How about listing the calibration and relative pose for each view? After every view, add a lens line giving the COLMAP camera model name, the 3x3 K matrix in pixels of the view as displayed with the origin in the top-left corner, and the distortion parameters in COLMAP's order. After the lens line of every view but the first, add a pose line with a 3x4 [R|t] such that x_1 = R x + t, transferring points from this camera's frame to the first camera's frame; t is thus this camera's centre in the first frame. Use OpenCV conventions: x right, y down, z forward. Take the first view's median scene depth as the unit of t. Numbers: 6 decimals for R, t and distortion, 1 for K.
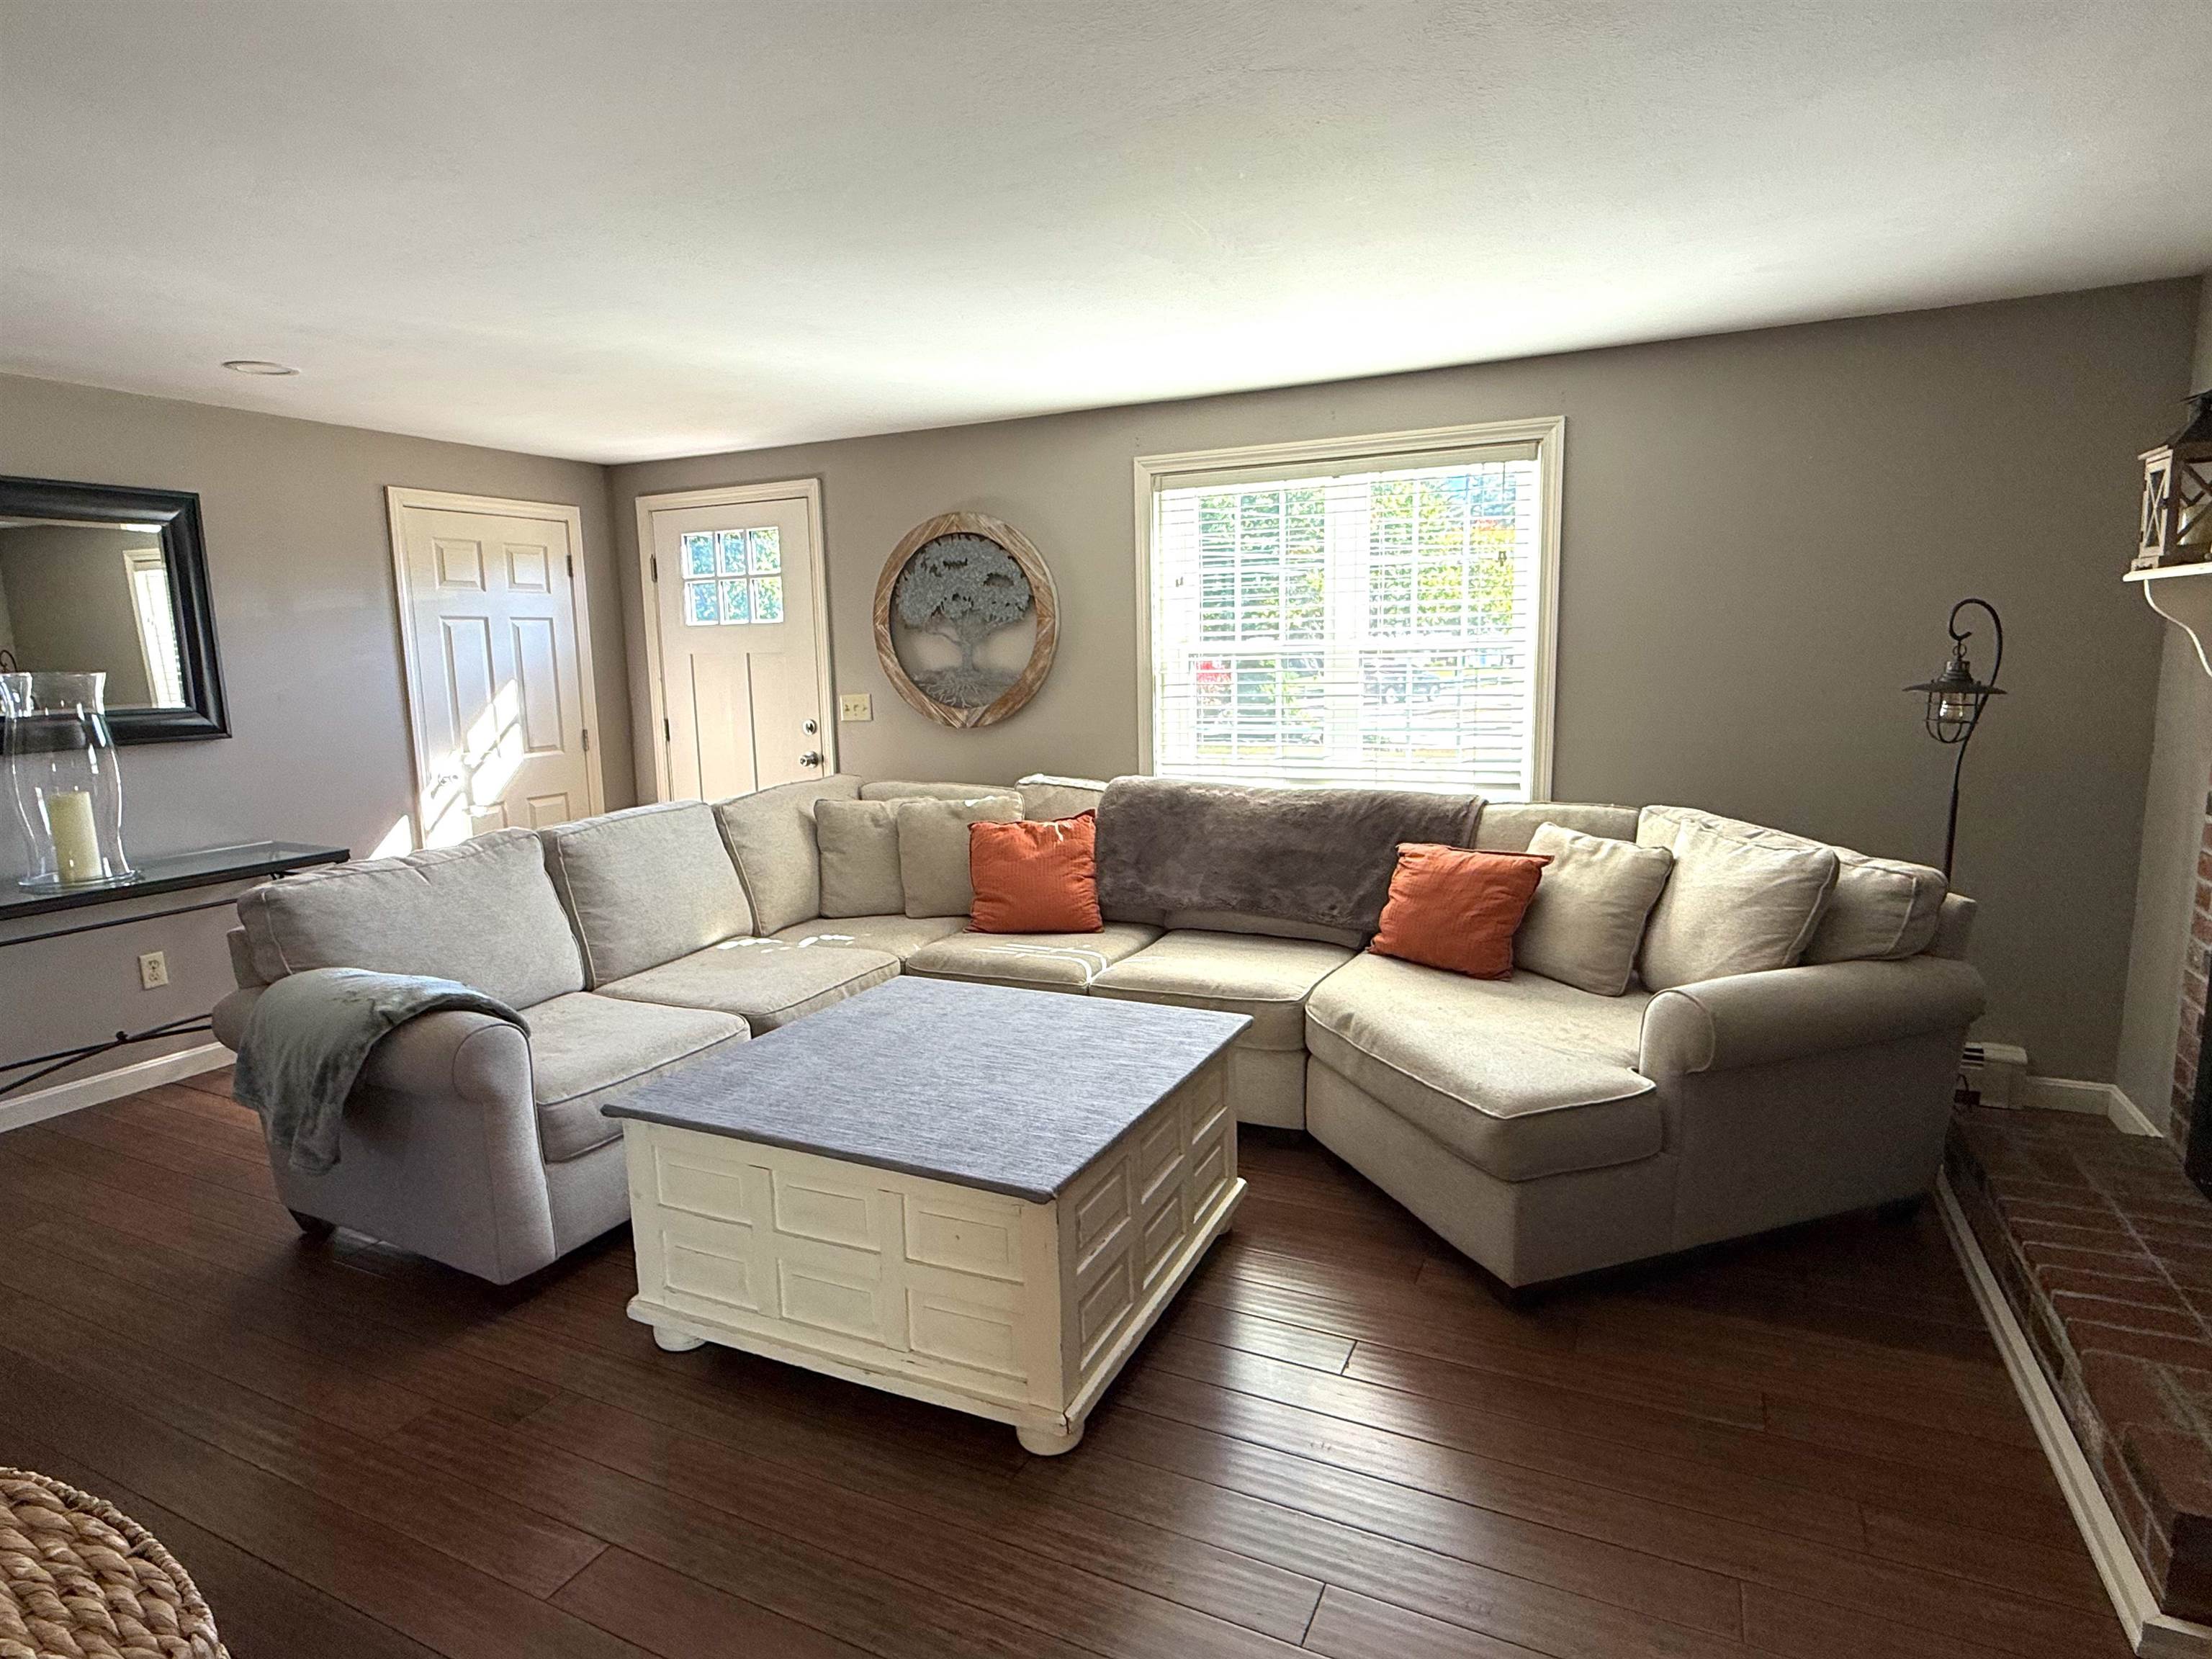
lens RADIAL K [[1205.4, 0, 1106.0], [0, 1205.4, 829.5], [0, 0, 1]] dist [-0.001256, -0.000366]
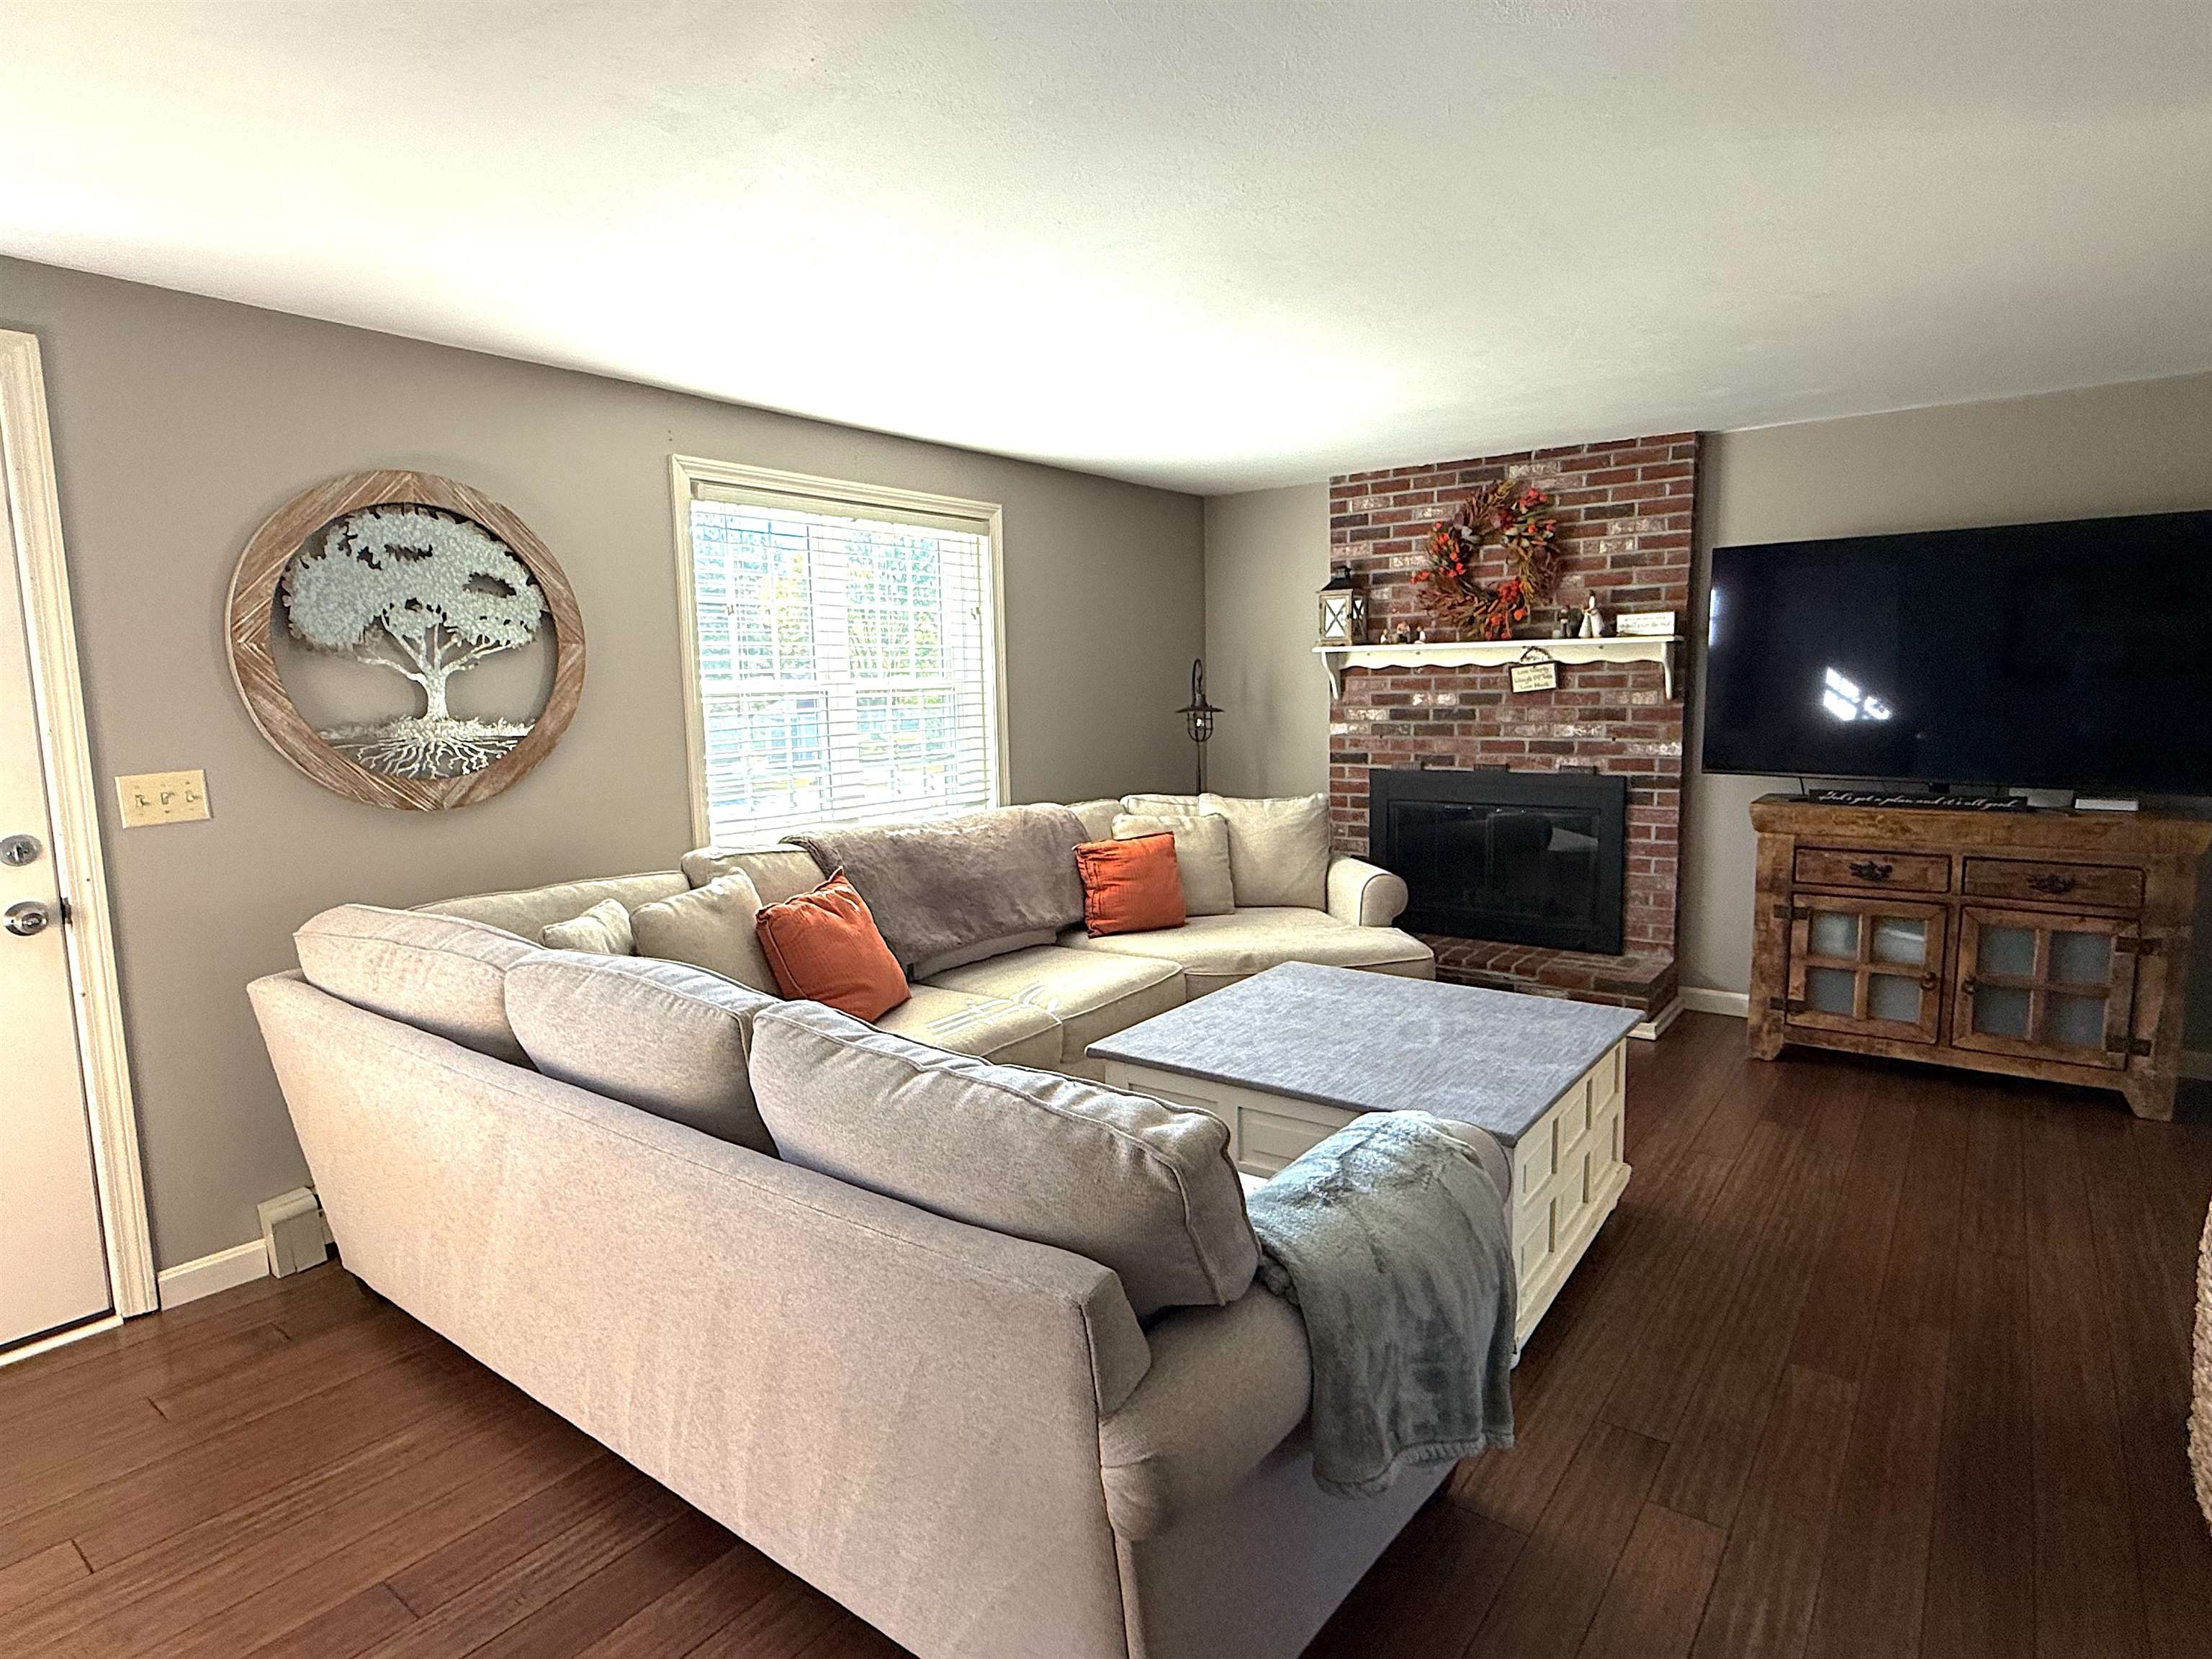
lens RADIAL K [[1205.4, 0, 1106.0], [0, 1205.4, 829.5], [0, 0, 1]] dist [-0.001256, -0.000366]
pose [[0.176003, -0.107419, 0.978511, -0.702258], [0.155781, 0.984542, 0.080061, -0.072339], [-0.971985, 0.138342, 0.190016, 0.554493]]
